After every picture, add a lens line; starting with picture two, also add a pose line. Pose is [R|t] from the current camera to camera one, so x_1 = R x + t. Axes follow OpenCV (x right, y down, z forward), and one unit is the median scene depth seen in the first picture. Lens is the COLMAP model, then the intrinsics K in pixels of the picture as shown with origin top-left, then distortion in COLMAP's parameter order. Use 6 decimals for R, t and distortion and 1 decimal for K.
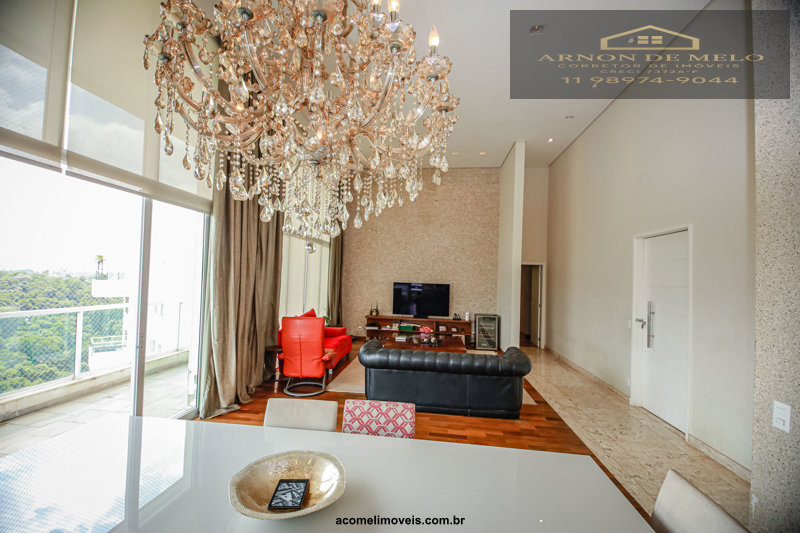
lens RADIAL K [[349.2, 0, 396.0], [0, 349.2, 272.8], [0, 0, 1]] dist [0.035596, -0.024832]
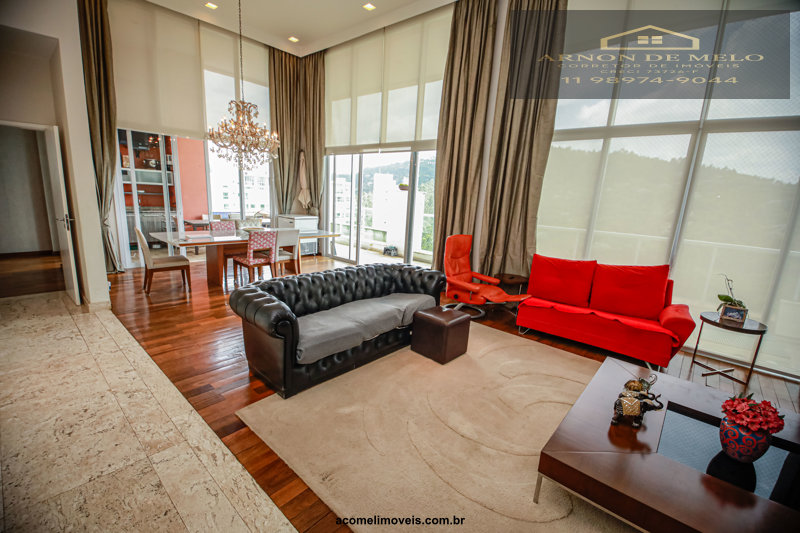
lens RADIAL K [[349.2, 0, 401.8], [0, 349.2, 270.1], [0, 0, 1]] dist [0.035596, -0.024832]
pose [[-0.572841, 0.114937, -0.811568, 0.360052], [-0.059547, 0.981668, 0.181058, 0.029863], [0.817501, 0.152044, -0.555495, 0.799203]]
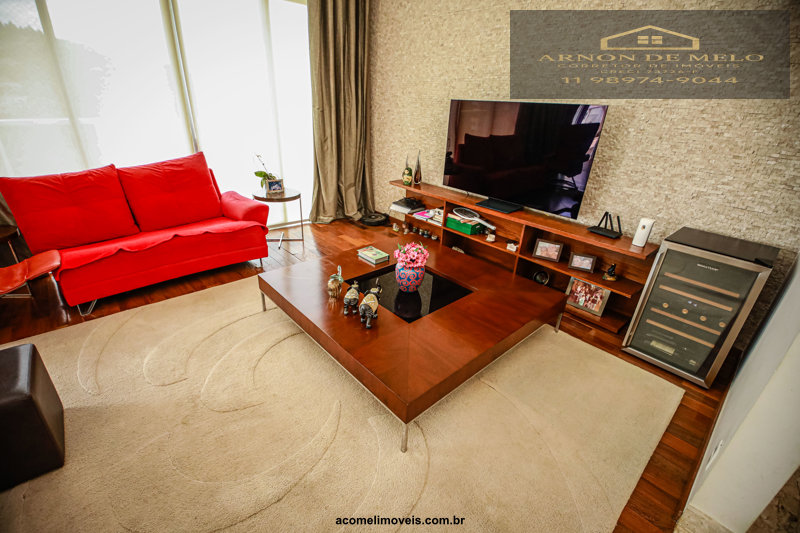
lens RADIAL K [[349.2, 0, 387.8], [0, 349.2, 273.1], [0, 0, 1]] dist [0.035596, -0.024832]
pose [[0.741569, 0.299582, -0.600271, 0.231541], [-0.013044, 0.901026, 0.433569, 0.032953], [0.670749, -0.313692, 0.672081, 0.659513]]
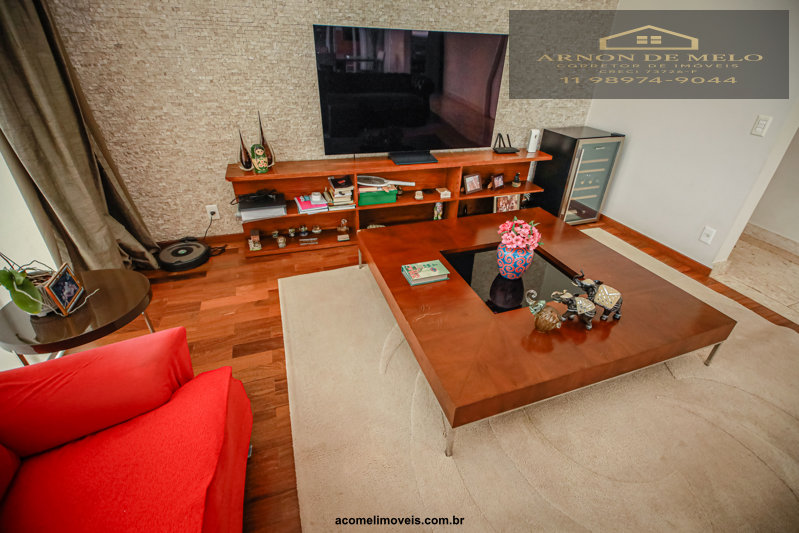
lens RADIAL K [[348.8, 0, 406.1], [0, 348.8, 266.3], [0, 0, 1]] dist [0.035596, -0.024832]
pose [[0.894550, -0.240297, 0.376878, -0.085057], [-0.009507, 0.832769, 0.553540, 0.031697], [-0.446866, -0.498752, 0.742669, 0.721858]]
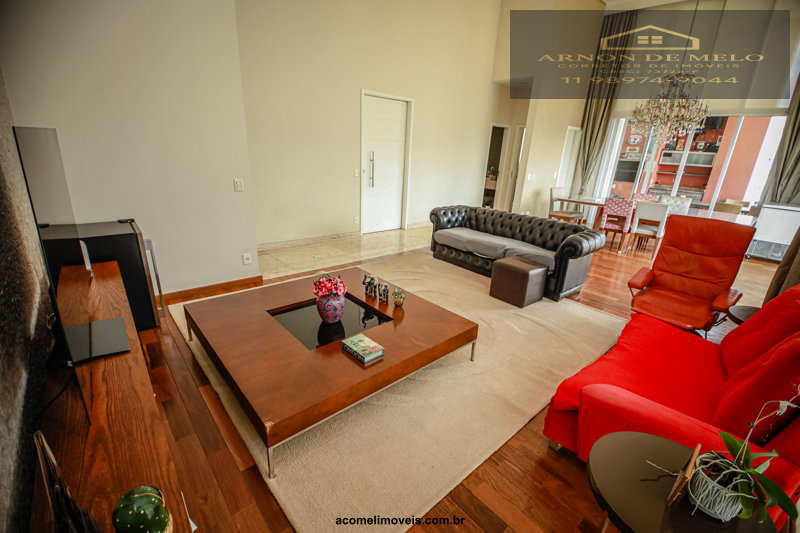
lens RADIAL K [[349.2, 0, 401.1], [0, 349.2, 270.4], [0, 0, 1]] dist [0.035596, -0.024832]
pose [[-0.744256, -0.284339, 0.604347, -0.141665], [-0.084216, 0.937583, 0.337410, 0.025331], [-0.662564, 0.200224, -0.721747, 1.031421]]
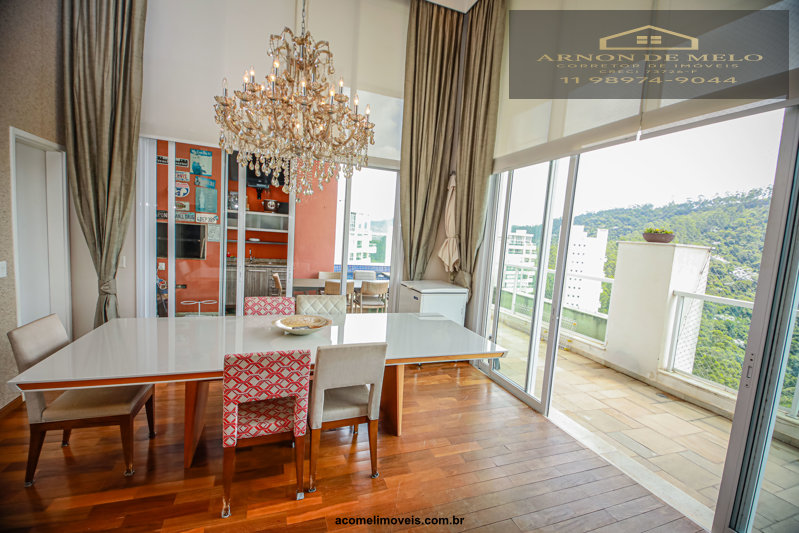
lens RADIAL K [[348.8, 0, 405.0], [0, 348.8, 270.2], [0, 0, 1]] dist [0.035596, -0.024832]
pose [[-0.884994, -0.045258, -0.463397, 0.020260], [-0.088499, 0.993472, 0.071987, 0.018438], [0.457114, 0.104719, -0.883222, 0.465391]]
